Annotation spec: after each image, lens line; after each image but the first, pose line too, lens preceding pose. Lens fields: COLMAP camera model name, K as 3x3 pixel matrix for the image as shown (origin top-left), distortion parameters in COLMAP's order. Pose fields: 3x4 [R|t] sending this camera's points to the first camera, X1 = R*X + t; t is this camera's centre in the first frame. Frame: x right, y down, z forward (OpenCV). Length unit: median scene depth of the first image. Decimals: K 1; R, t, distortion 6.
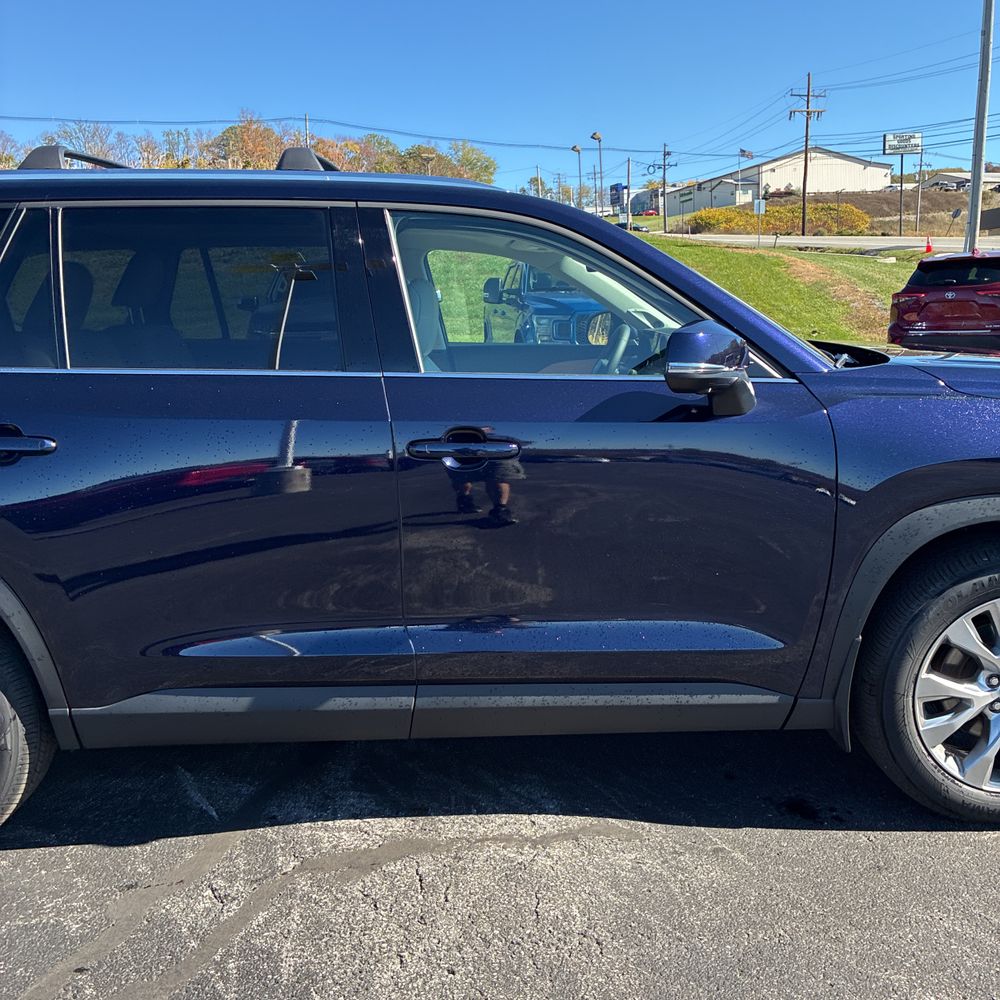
lens RADIAL K [[999.7, 0, 506.2], [0, 999.7, 496.4], [0, 0, 1]] dist [0.017503, 0.000000]
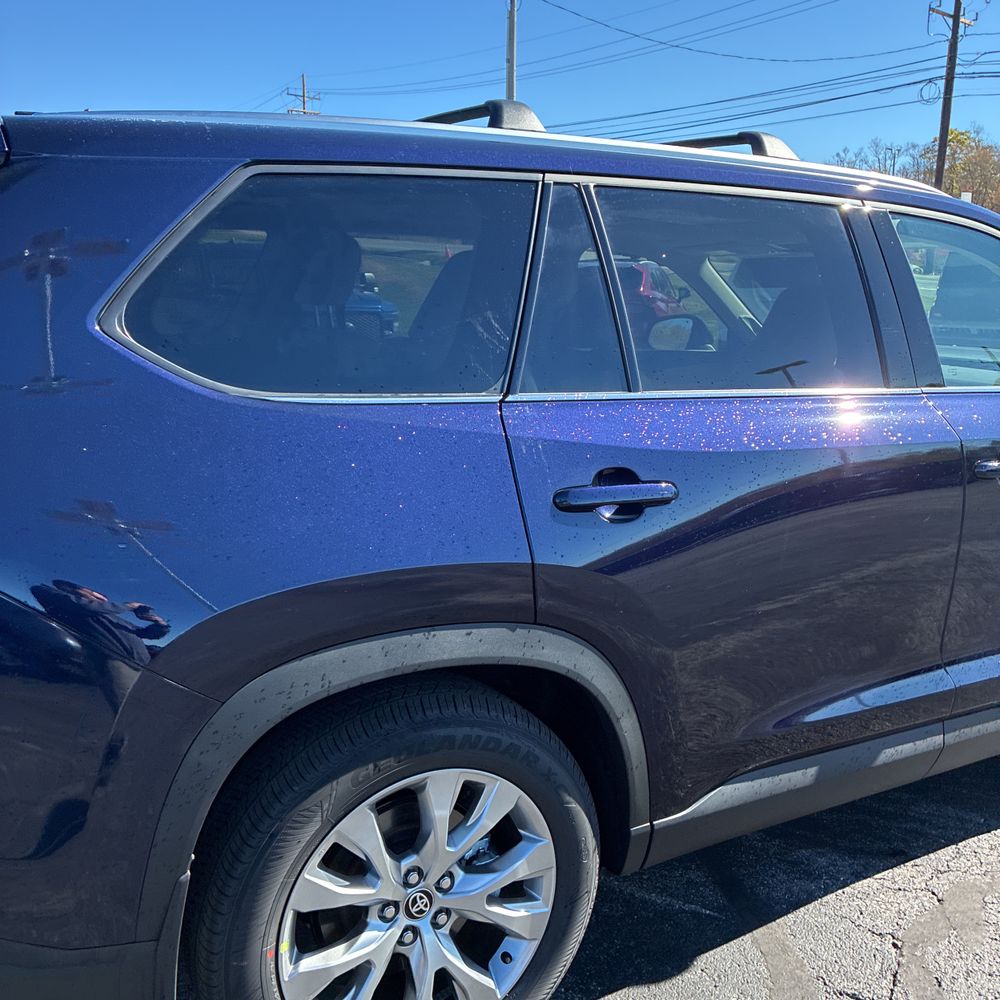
lens RADIAL K [[999.7, 0, 490.2], [0, 999.7, 501.2], [0, 0, 1]] dist [0.017503, 0.000000]
pose [[0.886061, -0.066454, 0.458781, -0.171544], [0.062141, 0.997766, 0.024510, -0.013043], [-0.459386, 0.006791, 0.888211, 0.068554]]
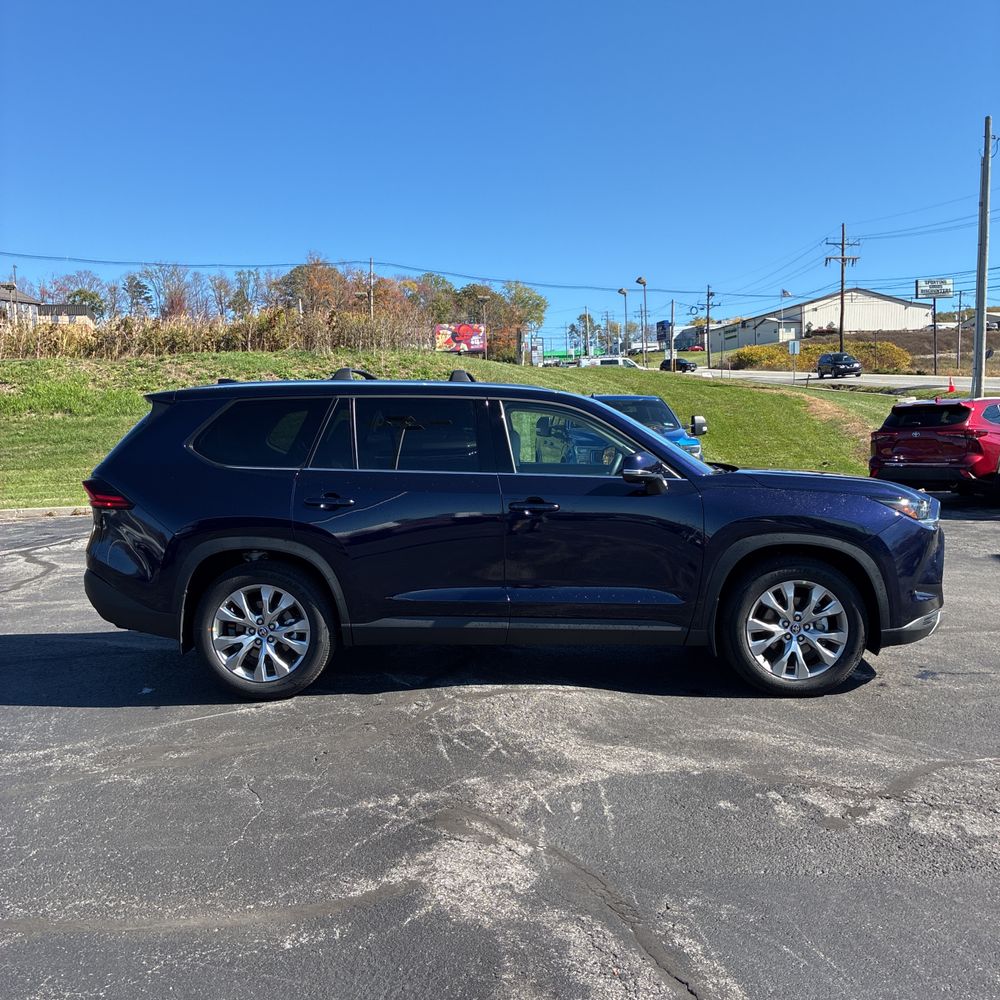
lens RADIAL K [[999.7, 0, 499.4], [0, 999.7, 500.1], [0, 0, 1]] dist [0.017503, 0.000000]
pose [[0.998439, 0.015707, -0.053608, -0.000205], [-0.022163, 0.992277, -0.122046, 0.038834], [0.051277, 0.123044, 0.991076, -0.223142]]
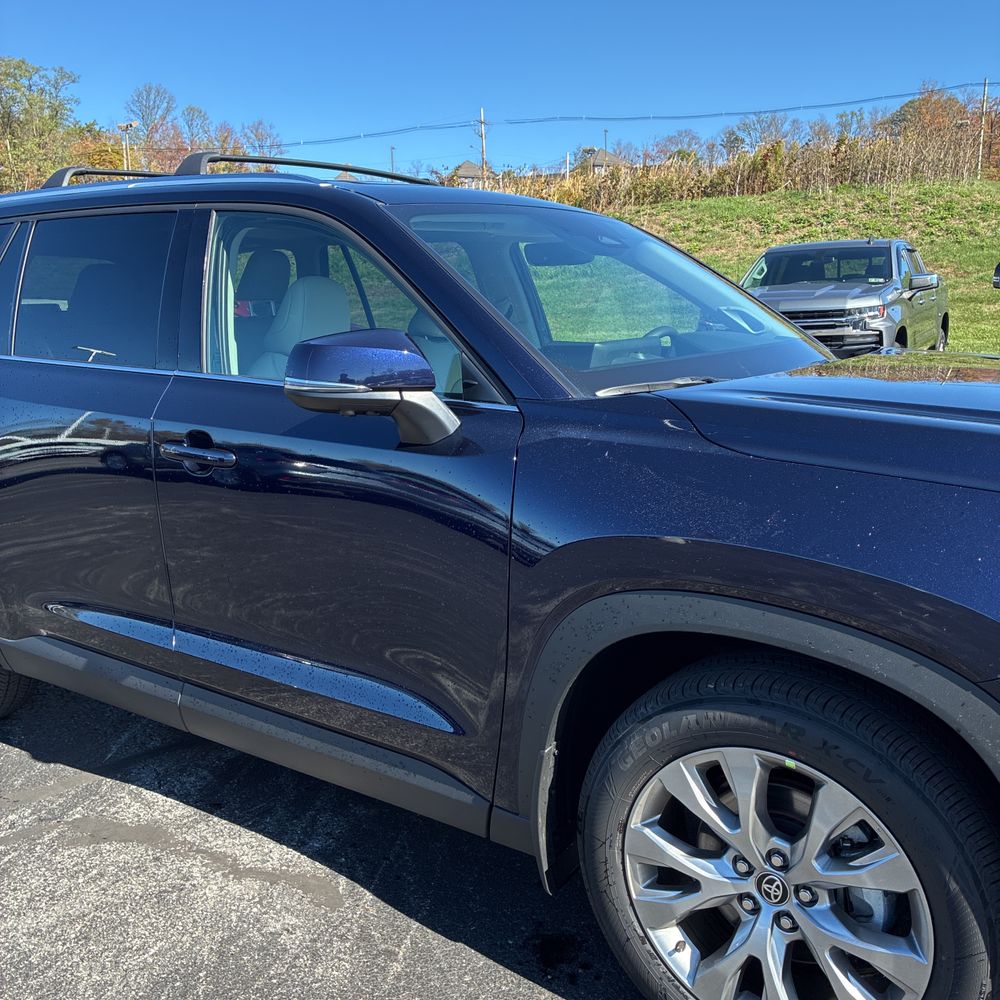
lens RADIAL K [[999.7, 0, 499.4], [0, 999.7, 499.5], [0, 0, 1]] dist [0.017503, 0.000000]
pose [[0.807559, 0.119598, -0.577533, 0.142100], [-0.108848, 0.992625, 0.053357, -0.016169], [0.579655, 0.019774, 0.814622, 0.068737]]
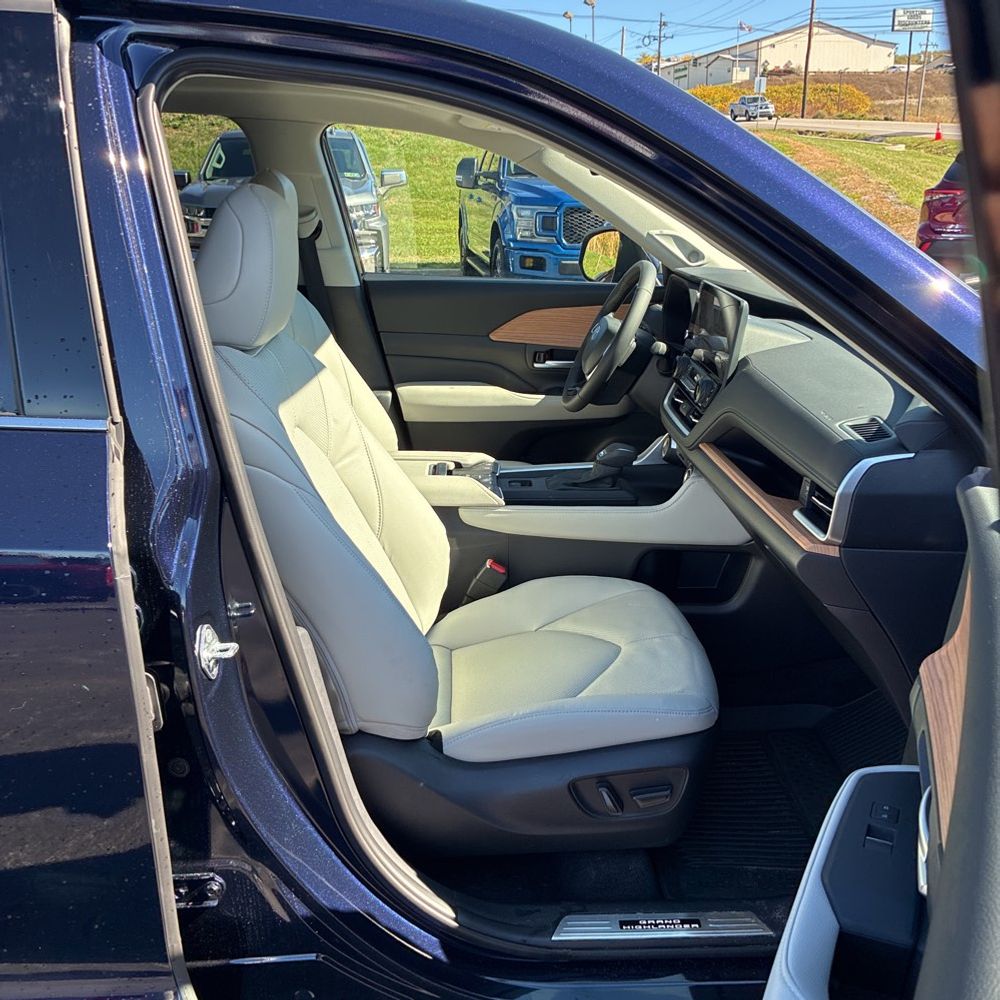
lens RADIAL K [[999.7, 0, 506.8], [0, 999.7, 492.5], [0, 0, 1]] dist [0.017503, 0.000000]
pose [[0.999495, 0.022105, 0.022842, 0.006549], [-0.024493, 0.993605, 0.110220, -0.027142], [-0.020260, -0.110724, 0.993645, 0.108278]]
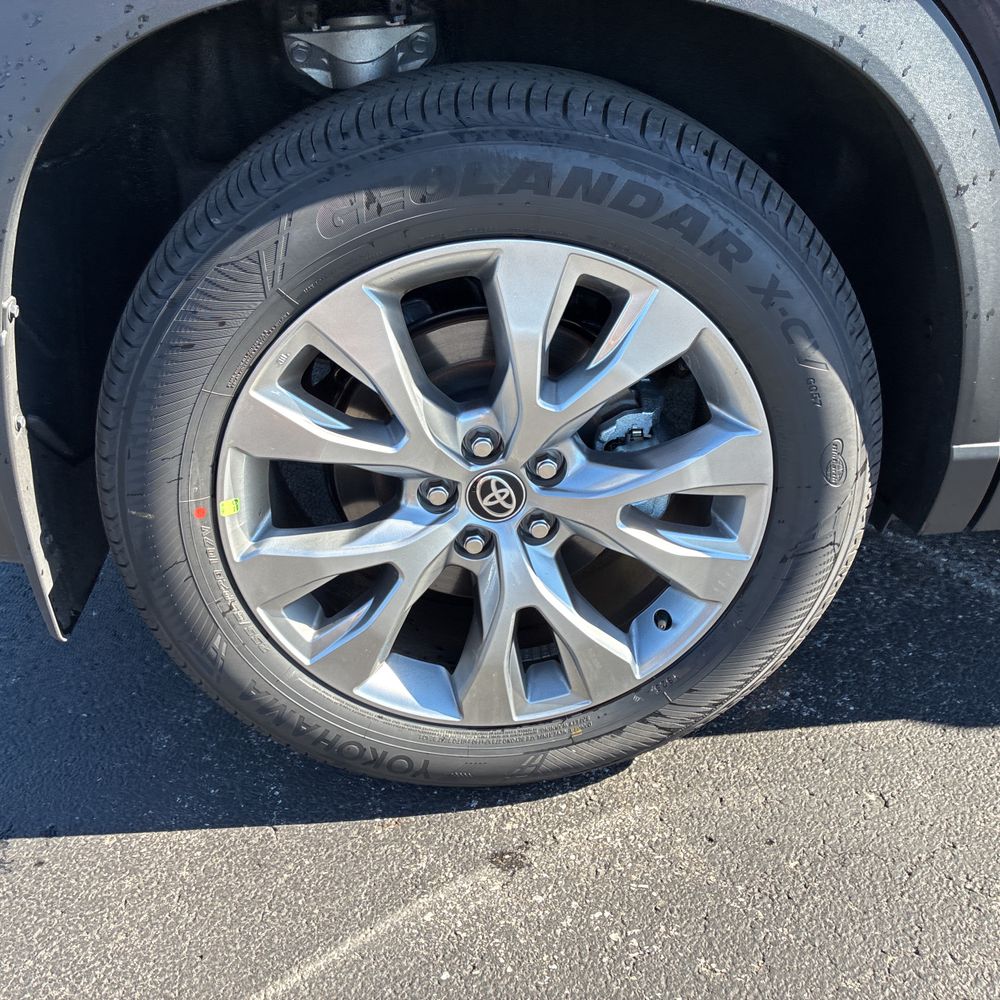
lens RADIAL K [[999.7, 0, 481.7], [0, 999.7, 488.8], [0, 0, 1]] dist [0.017503, 0.000000]
pose [[0.999248, -0.028631, 0.026140, -0.124113], [0.018706, 0.946637, 0.321759, 0.019434], [-0.033958, -0.321028, 0.946461, 0.122616]]
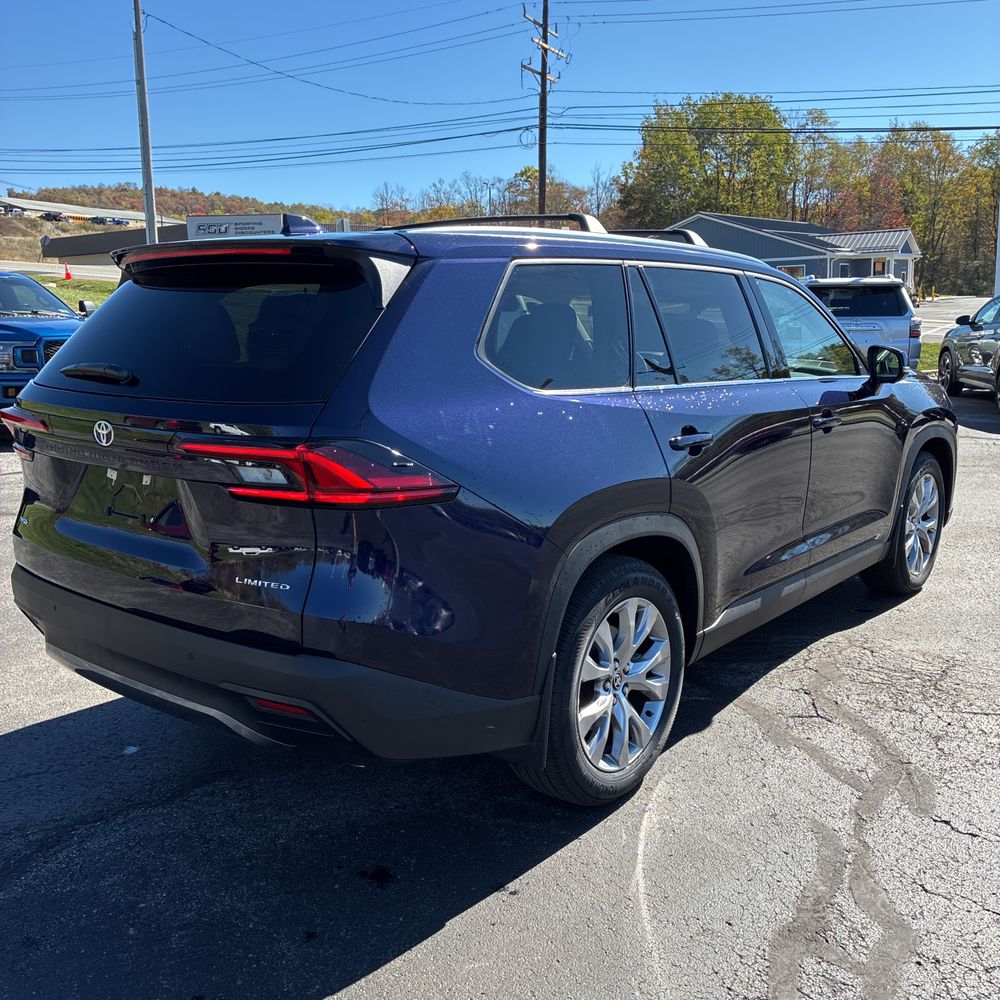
lens RADIAL K [[999.7, 0, 505.2], [0, 999.7, 500.6], [0, 0, 1]] dist [0.017503, 0.000000]
pose [[0.643201, -0.119366, 0.756336, -0.312436], [0.134912, 0.989988, 0.041509, -0.011230], [-0.753718, 0.075340, 0.652865, 0.056809]]
